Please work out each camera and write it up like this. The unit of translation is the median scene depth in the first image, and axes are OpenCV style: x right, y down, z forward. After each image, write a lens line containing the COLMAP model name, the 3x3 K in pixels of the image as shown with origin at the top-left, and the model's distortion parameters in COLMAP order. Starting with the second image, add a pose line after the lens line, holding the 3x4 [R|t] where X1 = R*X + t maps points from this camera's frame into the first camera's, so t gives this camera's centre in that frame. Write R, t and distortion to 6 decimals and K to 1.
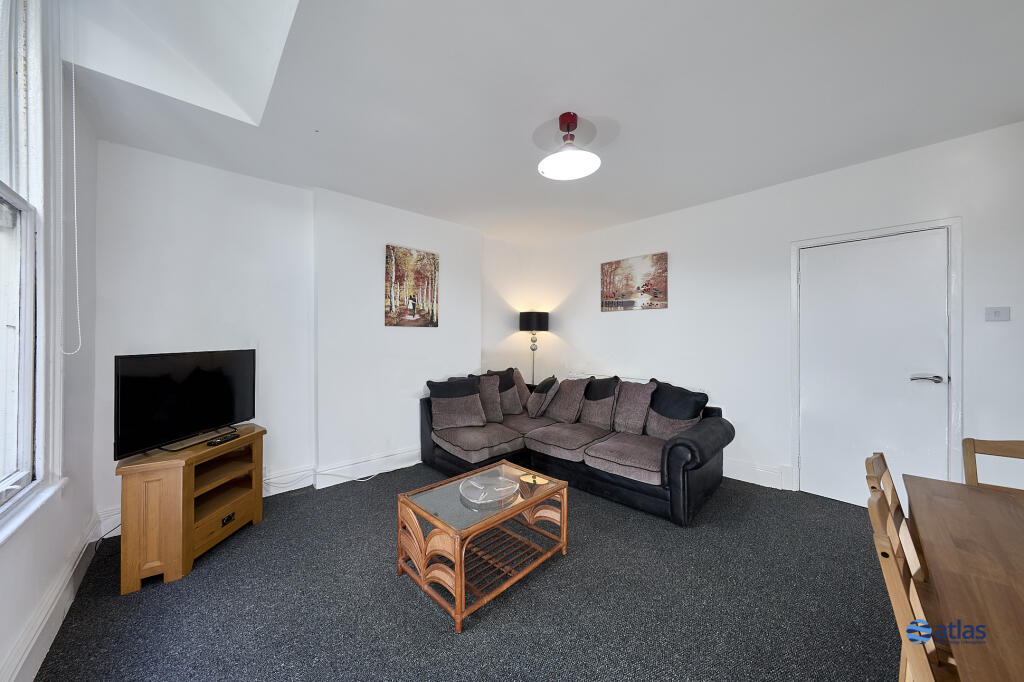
lens RADIAL K [[343.7, 0, 503.5], [0, 343.7, 342.0], [0, 0, 1]] dist [0.000212, -0.000070]
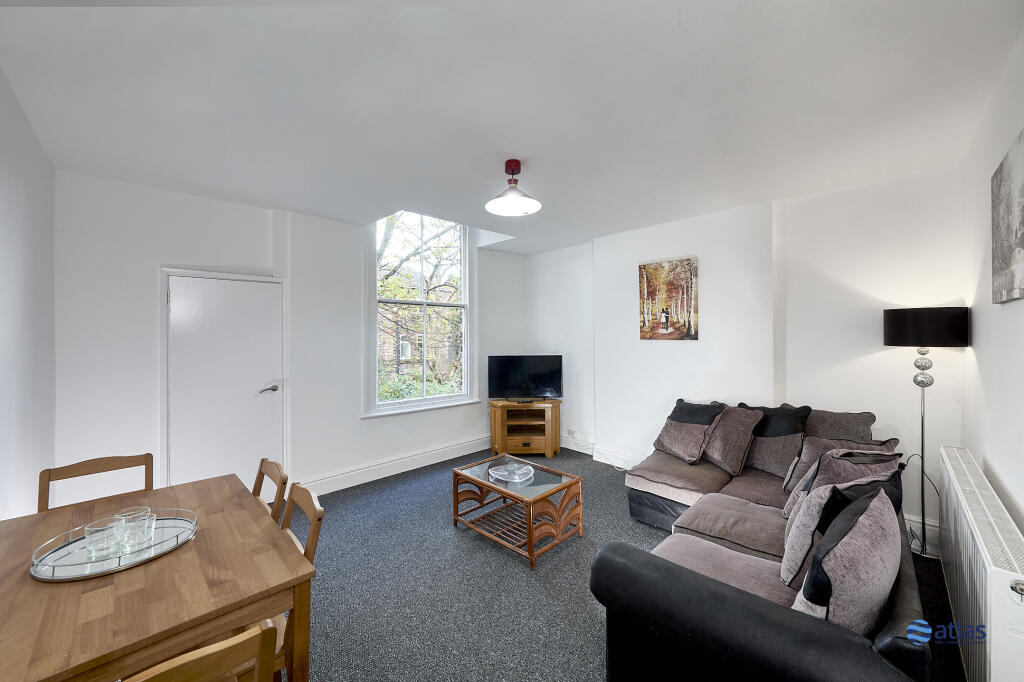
lens RADIAL K [[343.7, 0, 503.5], [0, 343.7, 342.0], [0, 0, 1]] dist [0.000212, -0.000070]
pose [[0.077733, 0.022757, -0.996714, 0.679211], [-0.005481, 0.999734, 0.022399, -0.058850], [0.996959, 0.003722, 0.077837, 0.463280]]
